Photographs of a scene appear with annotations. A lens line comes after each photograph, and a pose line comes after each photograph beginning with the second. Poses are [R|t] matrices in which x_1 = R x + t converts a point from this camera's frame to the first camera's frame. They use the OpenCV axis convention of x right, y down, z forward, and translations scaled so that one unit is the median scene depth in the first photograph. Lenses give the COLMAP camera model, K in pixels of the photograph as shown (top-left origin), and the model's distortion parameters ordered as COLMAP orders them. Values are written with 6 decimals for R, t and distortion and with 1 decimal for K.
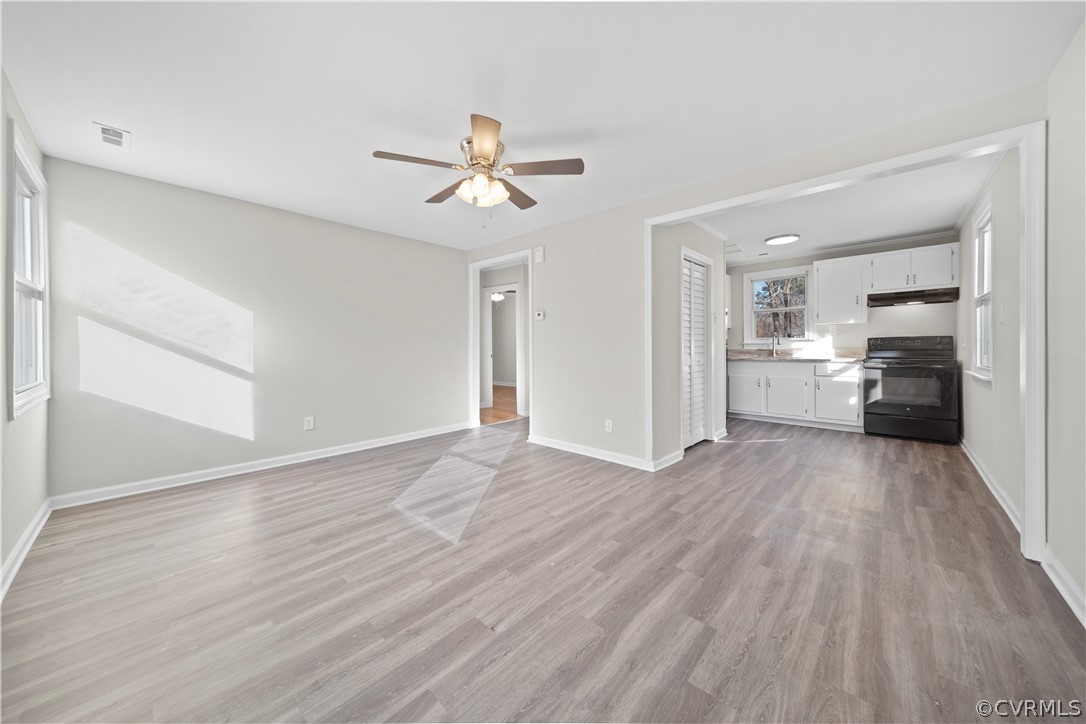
lens RADIAL K [[380.7, 0, 540.1], [0, 380.7, 341.3], [0, 0, 1]] dist [0.000991, -0.000008]
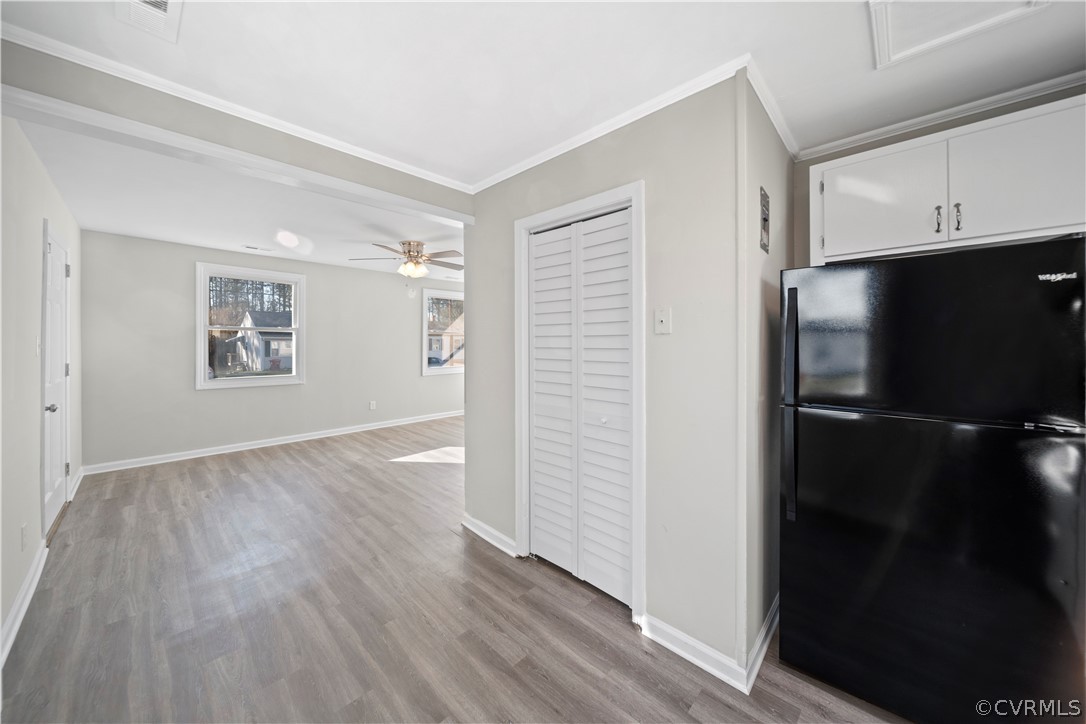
lens RADIAL K [[380.7, 0, 540.1], [0, 380.7, 341.3], [0, 0, 1]] dist [0.000991, -0.000008]
pose [[-0.016960, 0.009681, -0.999809, 1.578789], [0.005346, 0.999940, 0.009591, -0.106277], [0.999842, -0.005182, -0.017011, 1.633293]]
